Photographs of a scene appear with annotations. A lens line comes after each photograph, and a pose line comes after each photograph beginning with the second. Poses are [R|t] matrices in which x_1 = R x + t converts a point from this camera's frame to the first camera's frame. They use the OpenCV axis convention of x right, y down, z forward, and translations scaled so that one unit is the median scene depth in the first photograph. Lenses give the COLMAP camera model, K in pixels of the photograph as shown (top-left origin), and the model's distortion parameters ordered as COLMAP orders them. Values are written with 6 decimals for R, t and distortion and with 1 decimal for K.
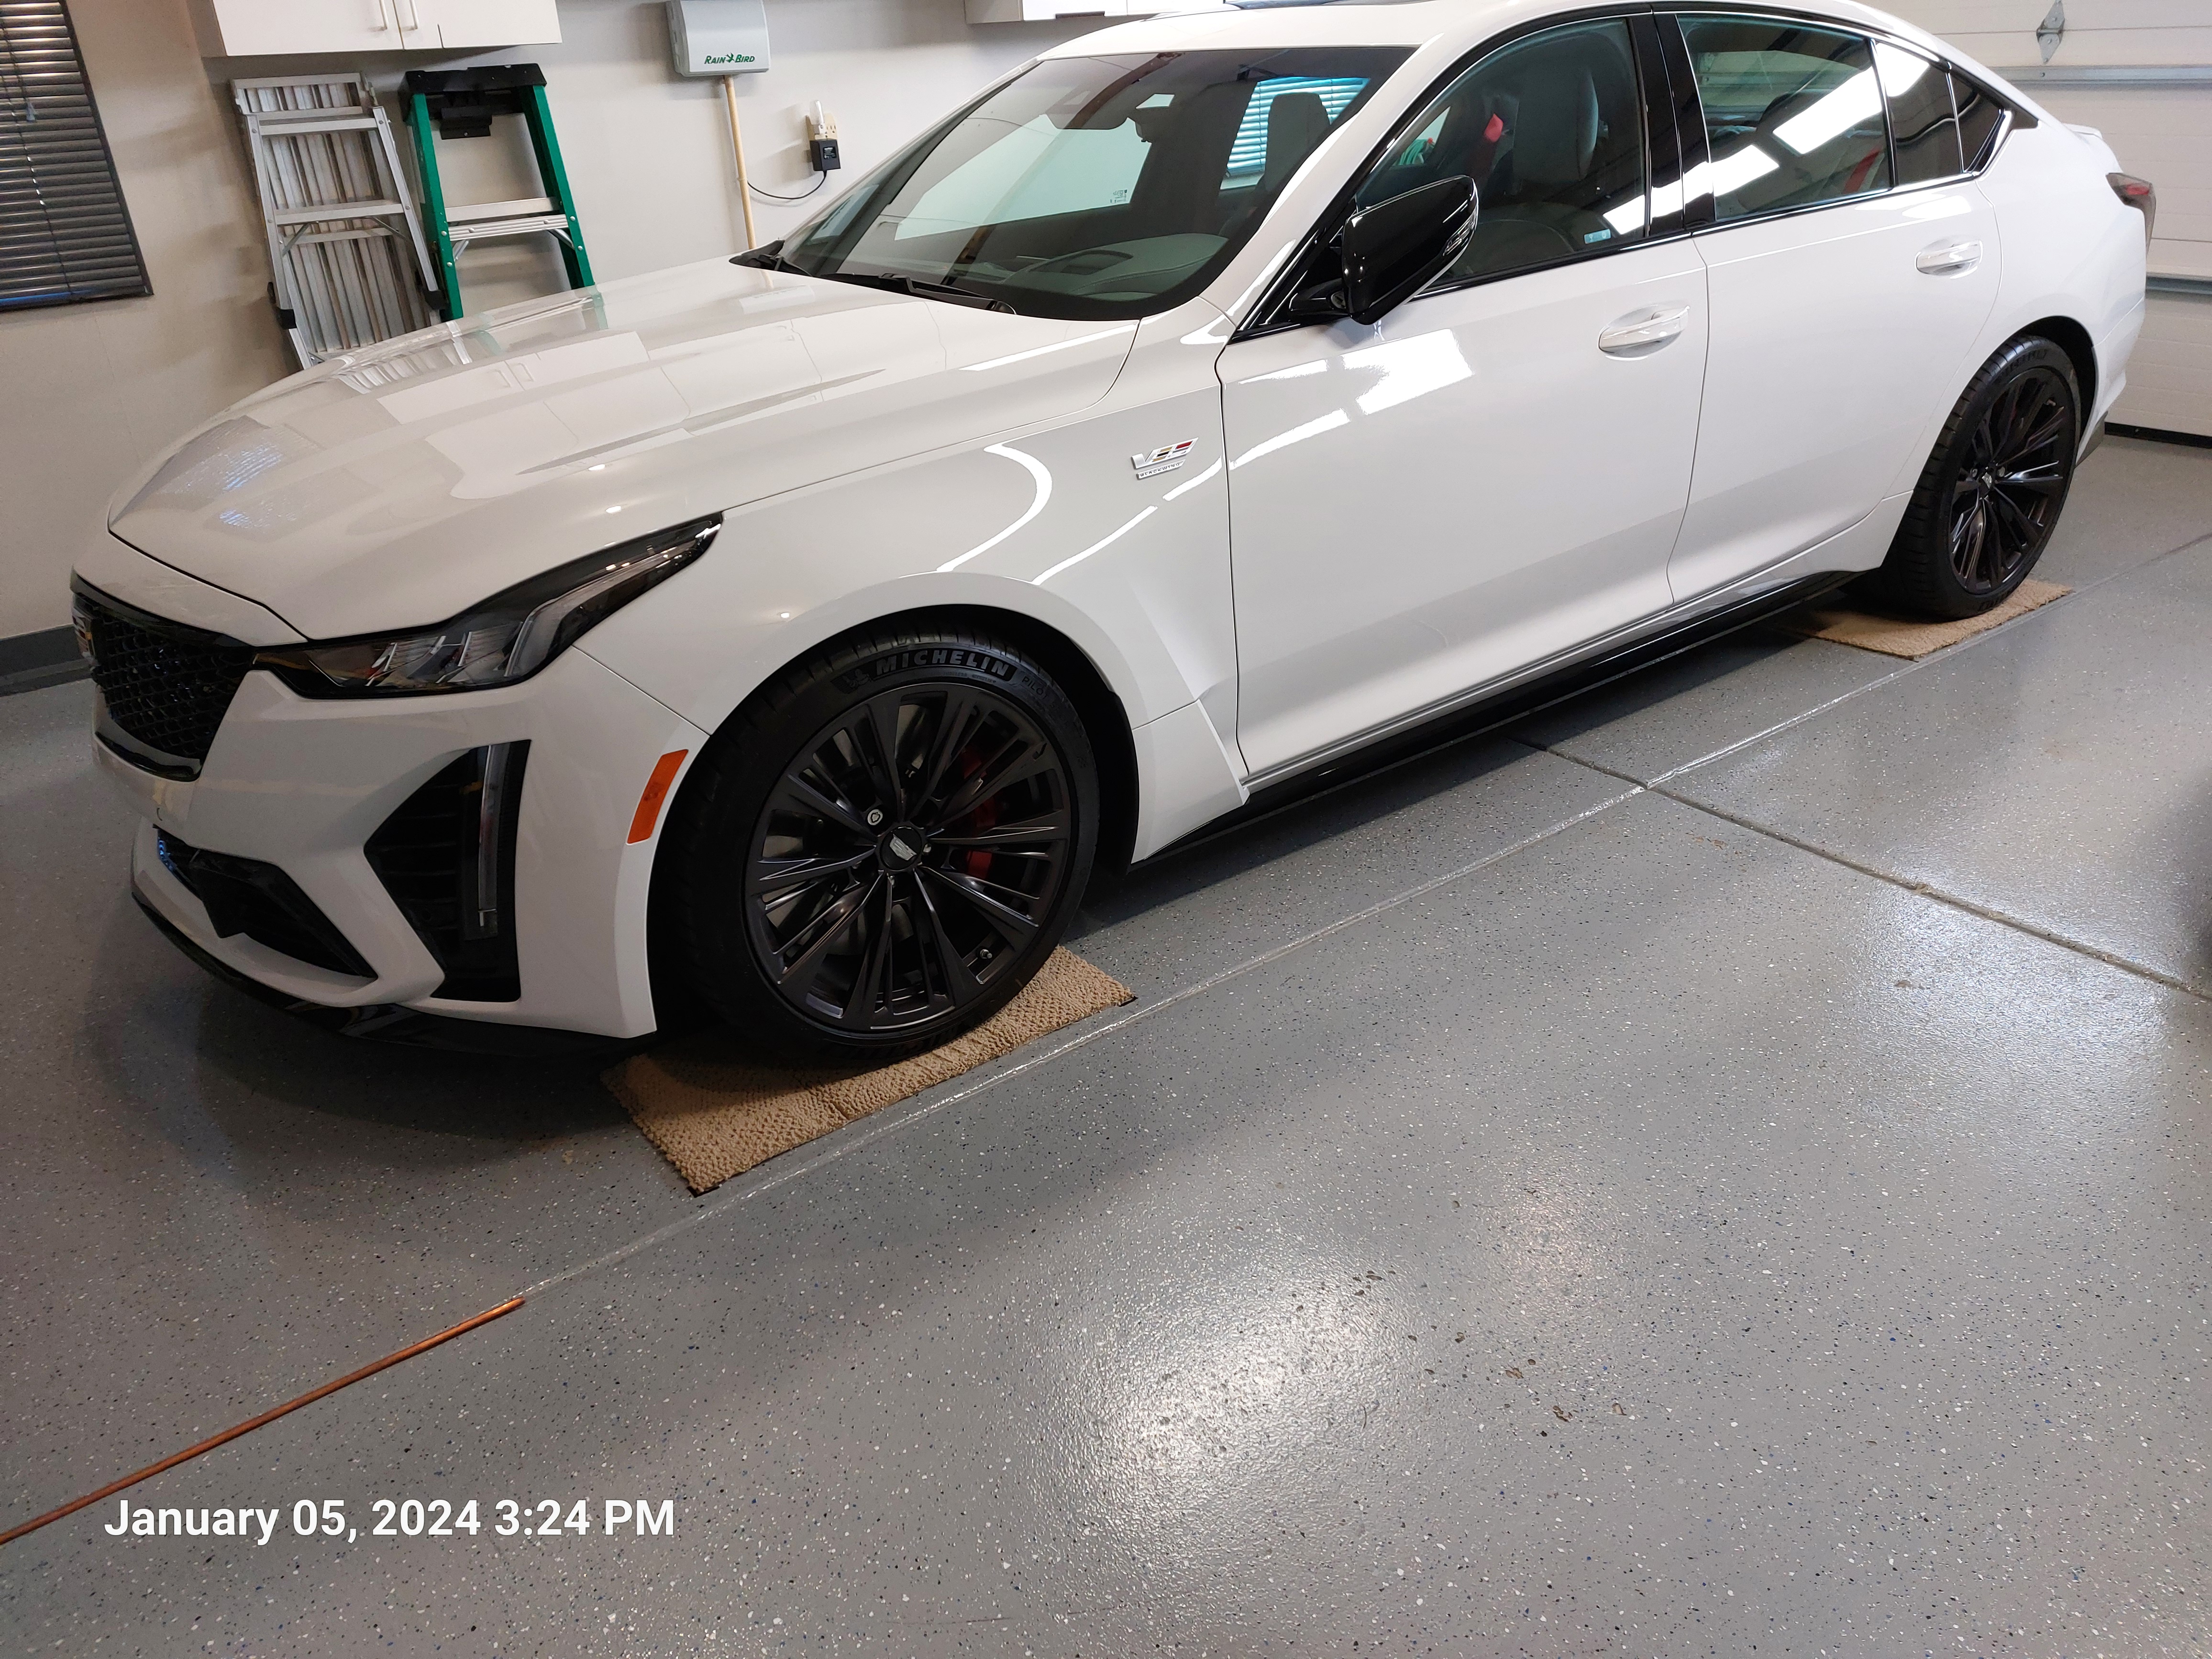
lens RADIAL K [[1566.9, 0, 1085.7], [0, 1566.9, 802.6], [0, 0, 1]] dist [0.062053, -0.059533]
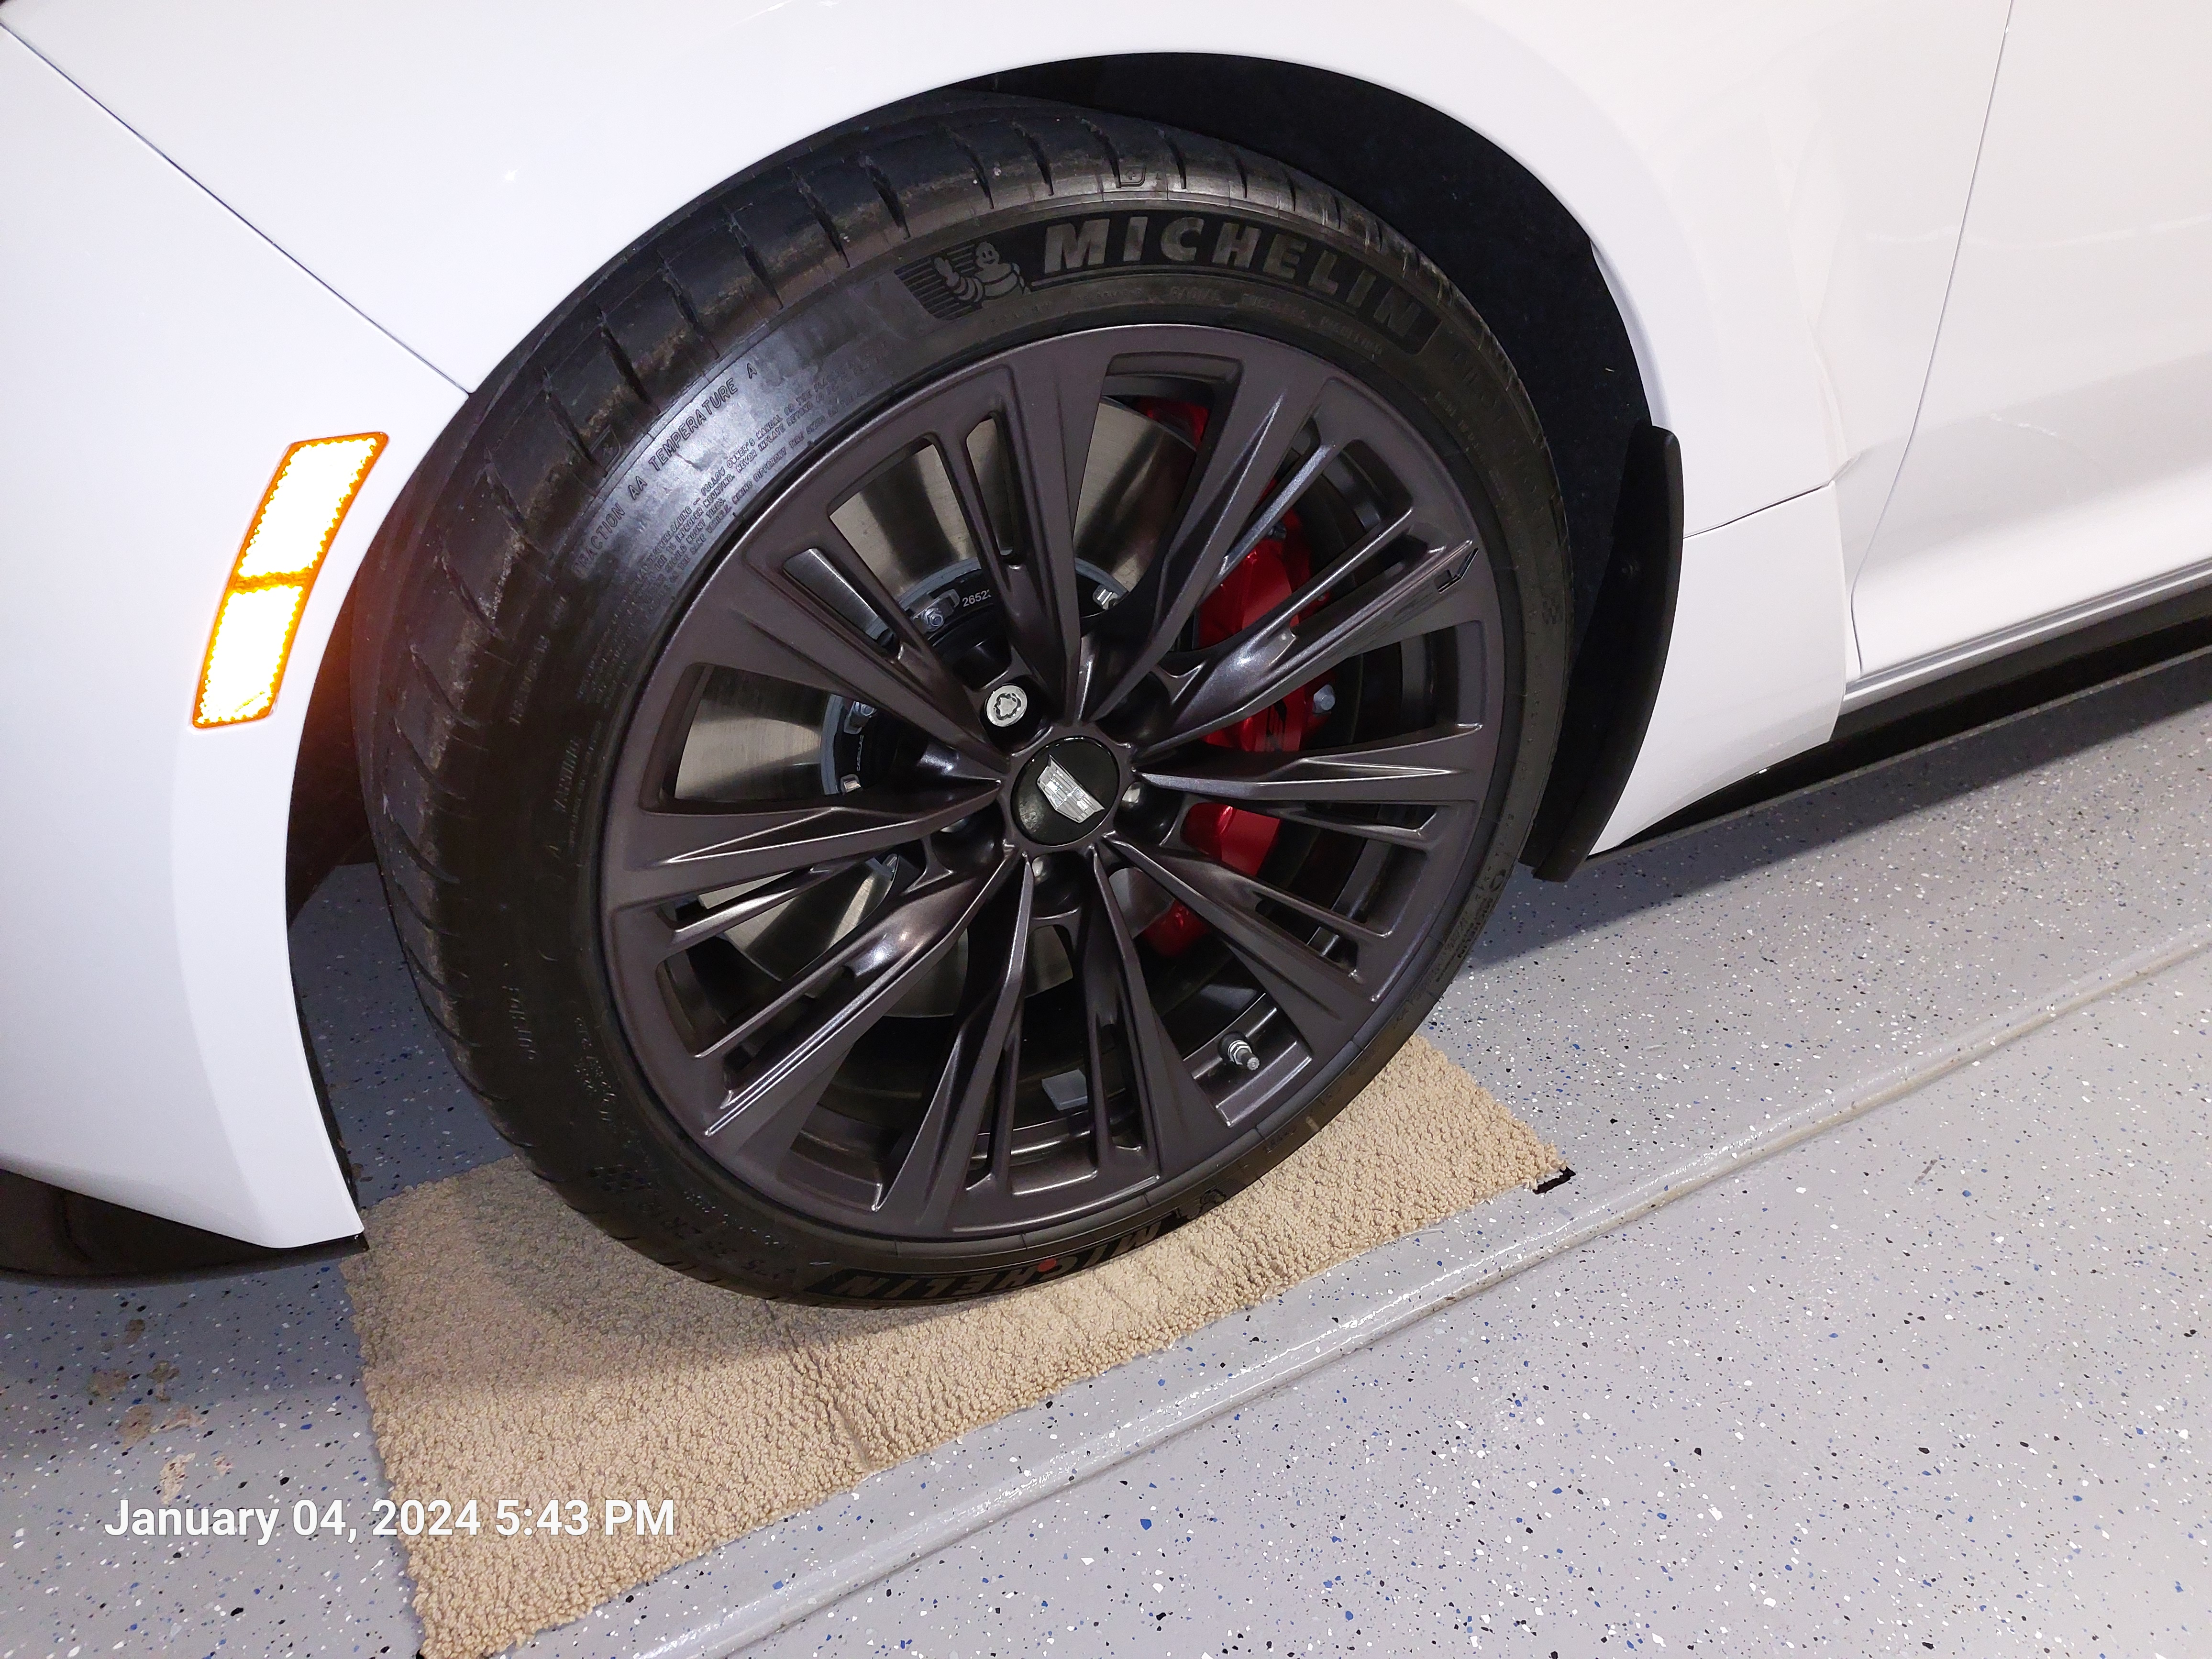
lens RADIAL K [[1562.9, 0, 1106.0], [0, 1562.9, 829.5], [0, 0, 1]] dist [0.064562, -0.073555]
pose [[0.991765, 0.103930, -0.074831, -0.072648], [-0.095031, 0.988925, 0.114005, -0.005924], [0.085851, -0.105955, 0.990658, 0.574533]]
